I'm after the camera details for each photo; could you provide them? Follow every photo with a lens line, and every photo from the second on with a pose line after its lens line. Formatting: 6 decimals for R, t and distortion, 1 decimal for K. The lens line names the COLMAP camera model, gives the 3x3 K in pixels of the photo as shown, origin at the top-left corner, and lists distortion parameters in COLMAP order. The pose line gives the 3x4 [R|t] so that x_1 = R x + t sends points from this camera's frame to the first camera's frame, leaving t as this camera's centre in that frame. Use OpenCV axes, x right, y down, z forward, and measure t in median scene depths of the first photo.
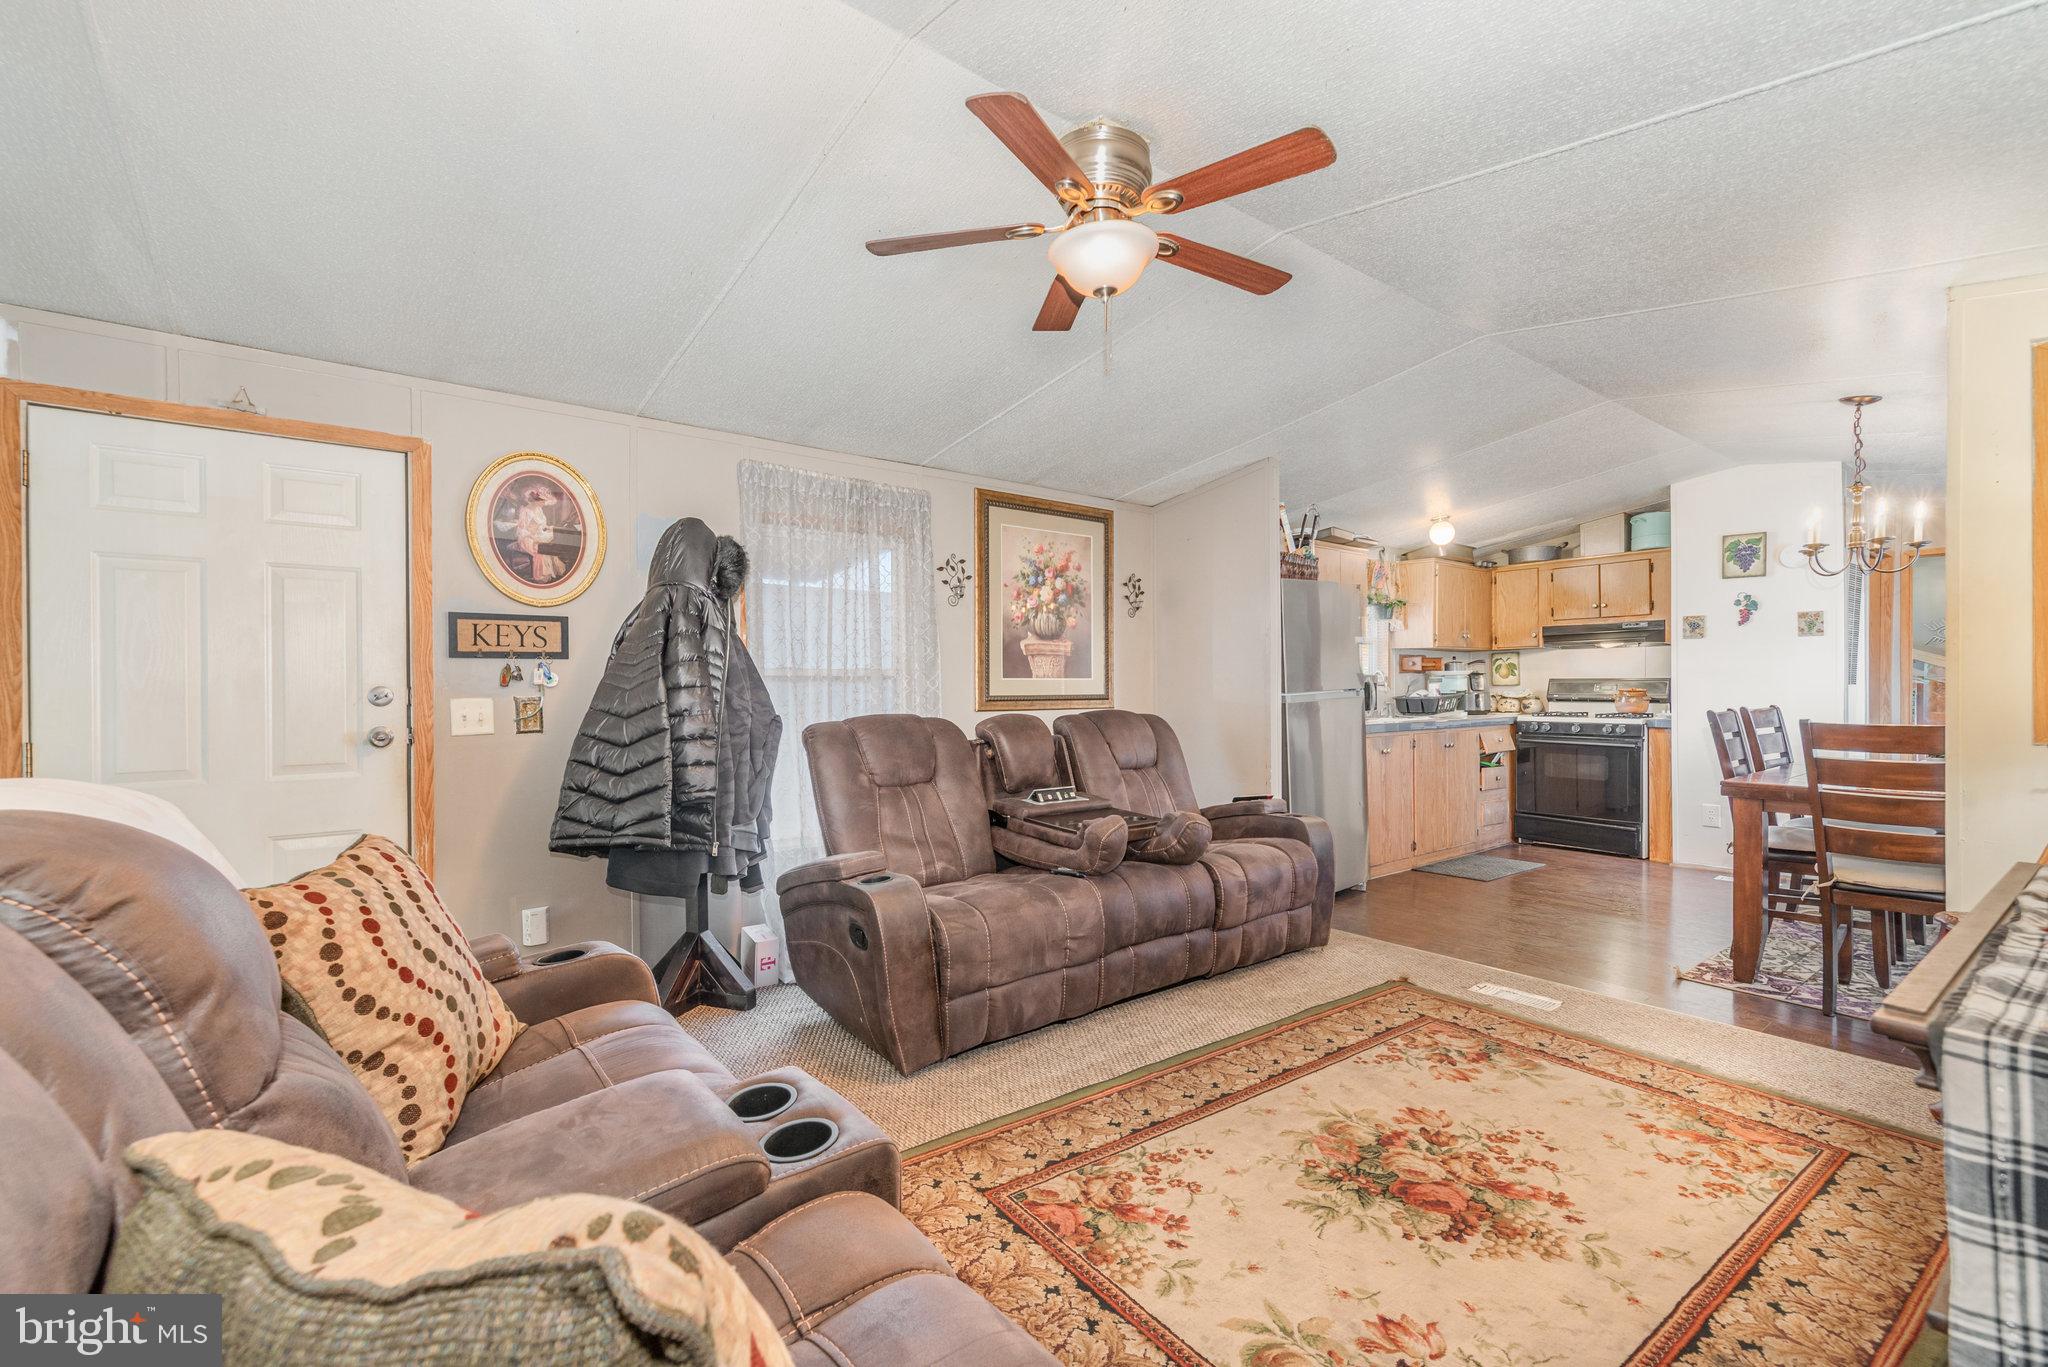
lens RADIAL K [[884.7, 0, 1027.0], [0, 884.7, 691.7], [0, 0, 1]] dist [-0.000497, -0.000469]
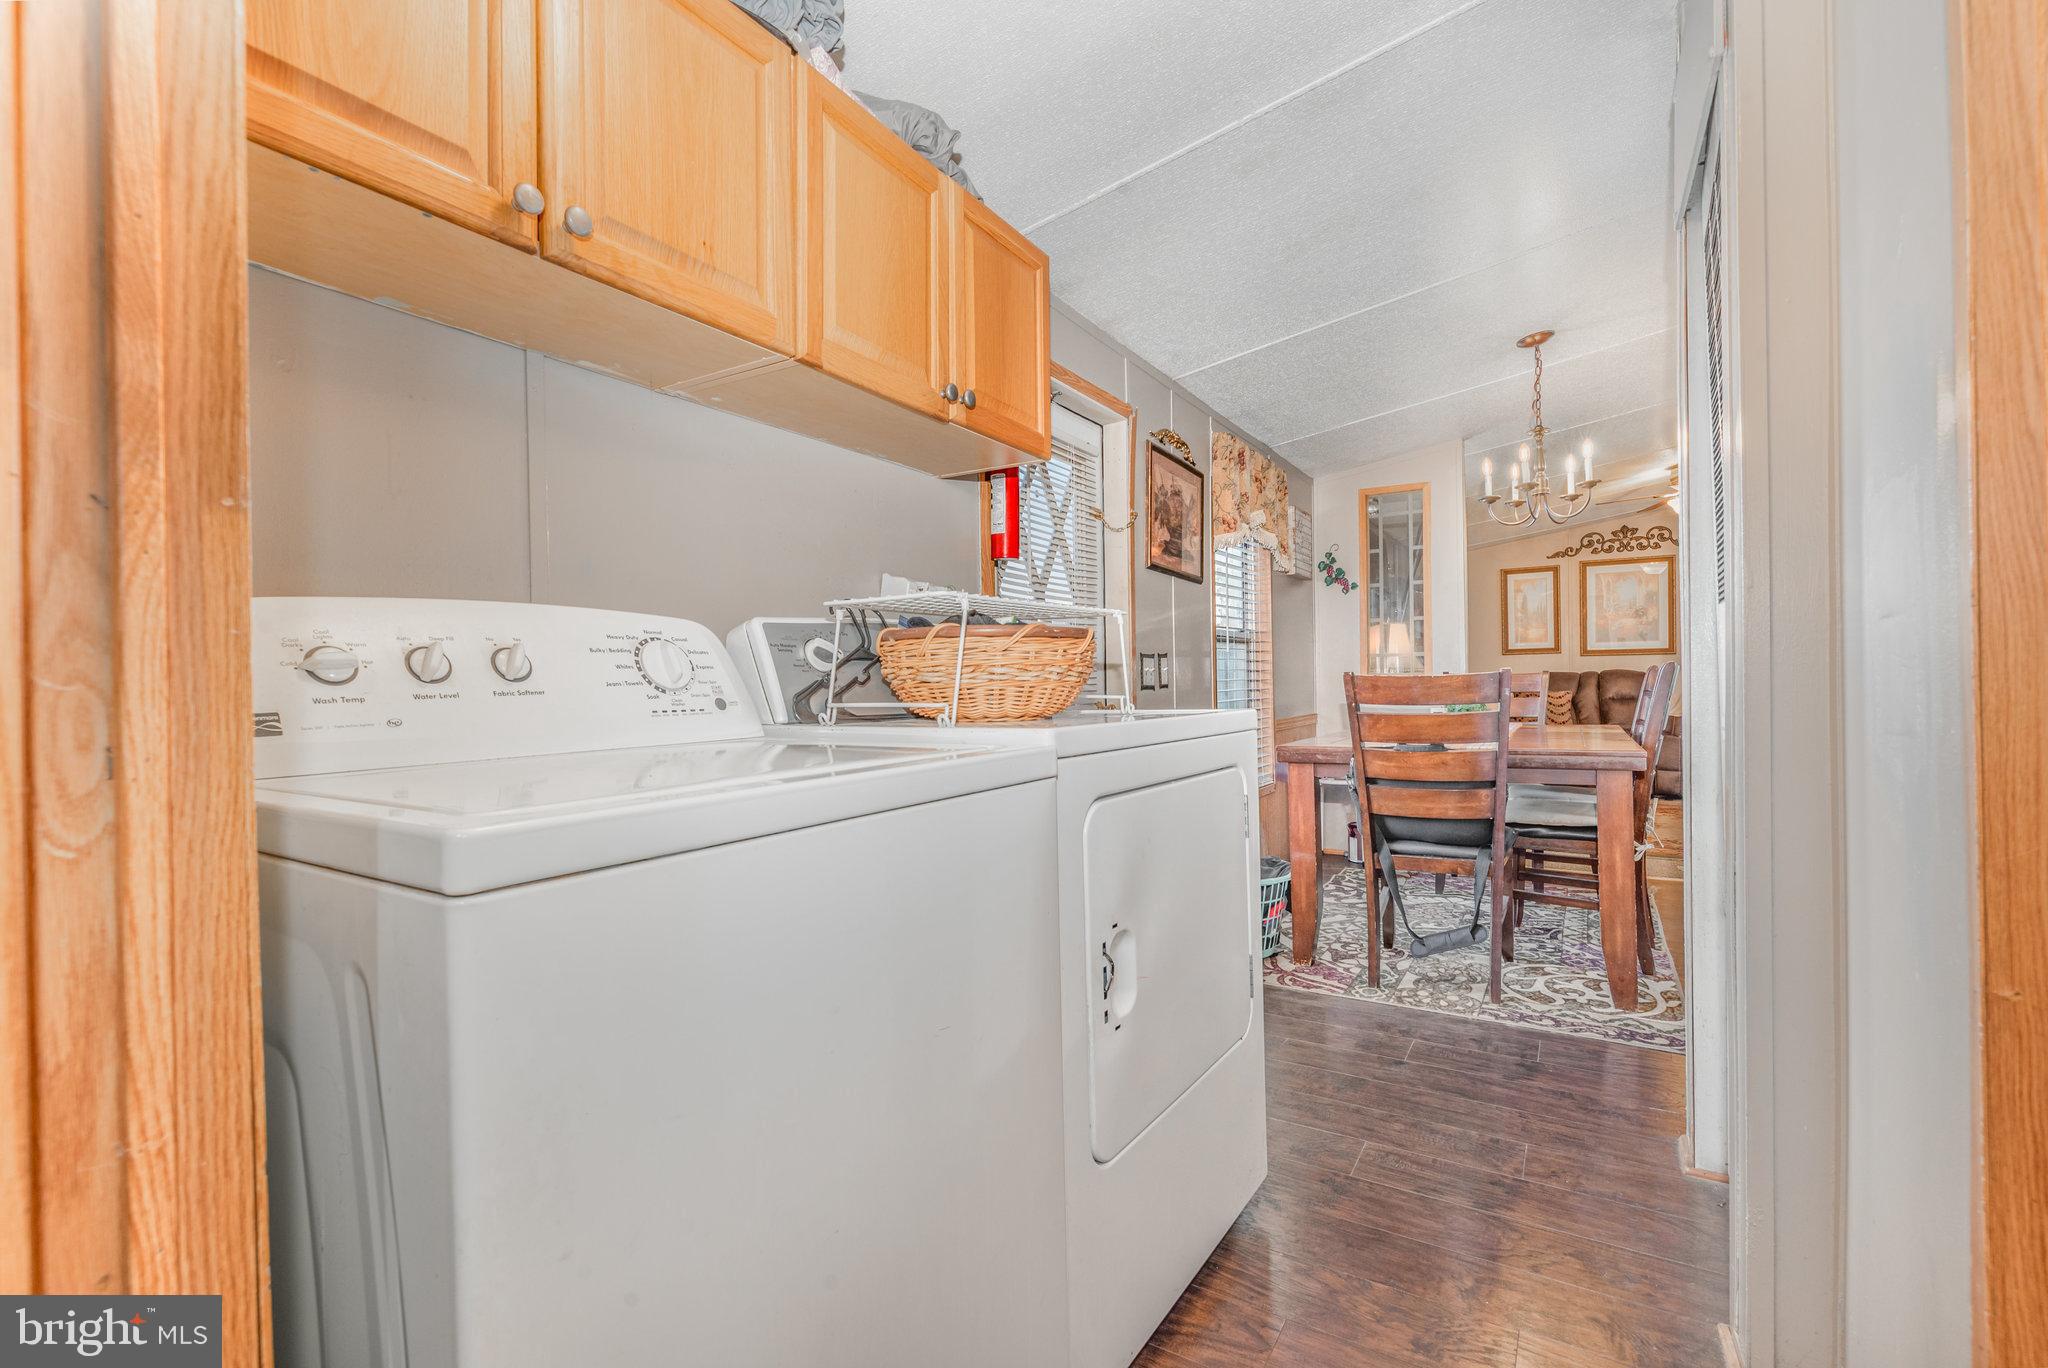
lens RADIAL K [[902.7, 0, 1016.0], [0, 902.7, 687.8], [0, 0, 1]] dist [-0.004554, -0.000450]
pose [[-0.941540, 0.018658, -0.336383, 1.185099], [0.015069, 0.999798, 0.013279, 0.014243], [0.336563, 0.007434, -0.941631, 1.135955]]
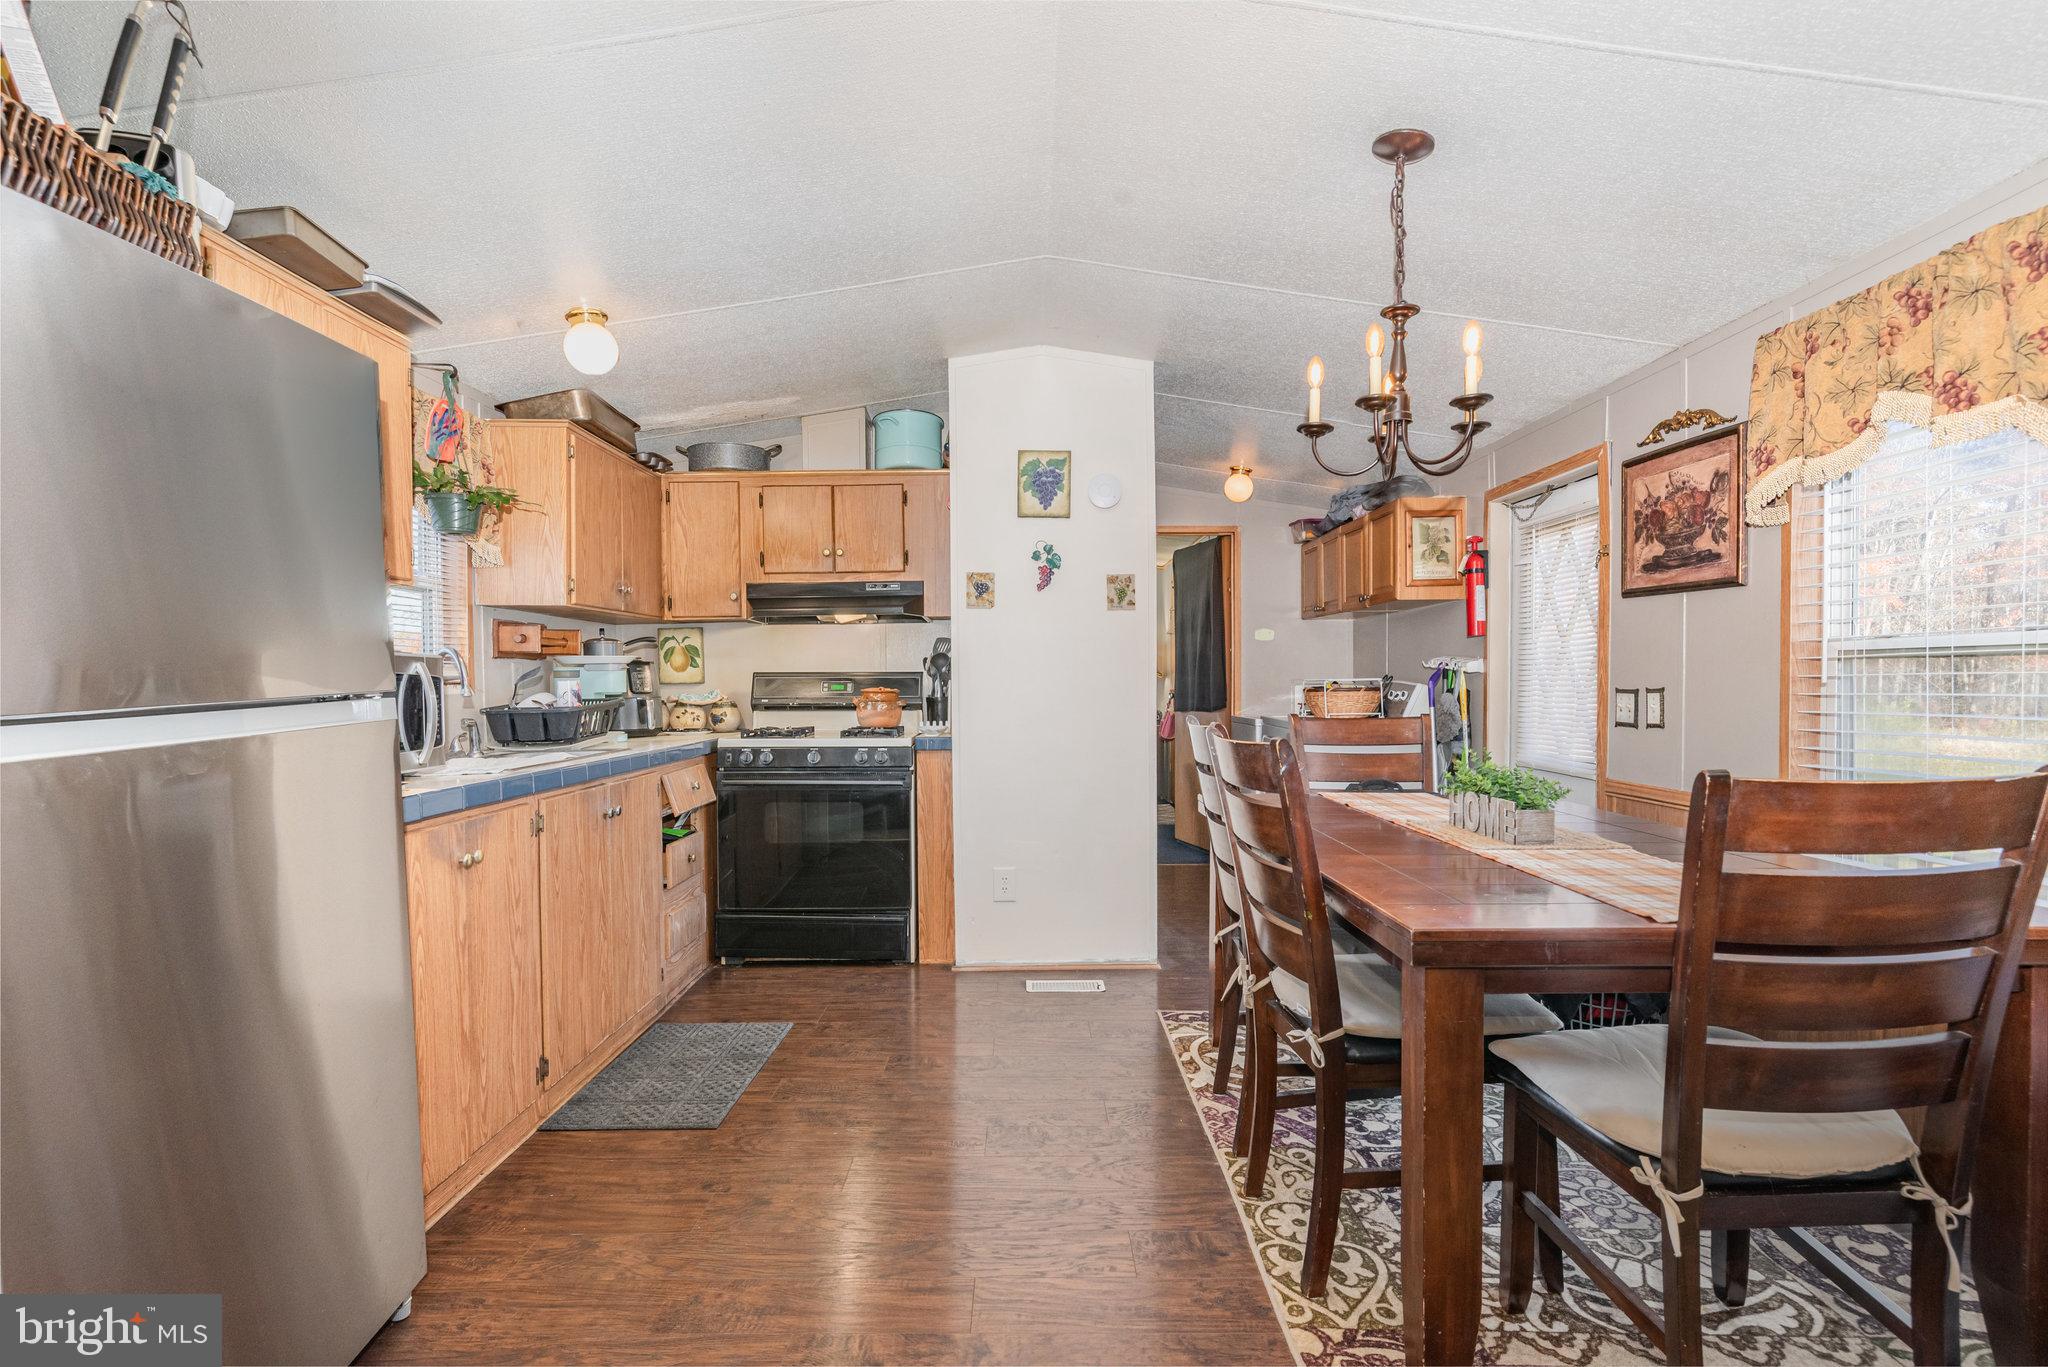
lens RADIAL K [[992.1, 0, 1030.3], [0, 992.1, 702.6], [0, 0, 1]] dist [0.002806, 0.000030]
pose [[0.615283, -0.016806, 0.788127, 0.212912], [0.009044, 0.999857, 0.014260, -0.002470], [-0.788254, -0.001646, 0.615348, 0.531313]]
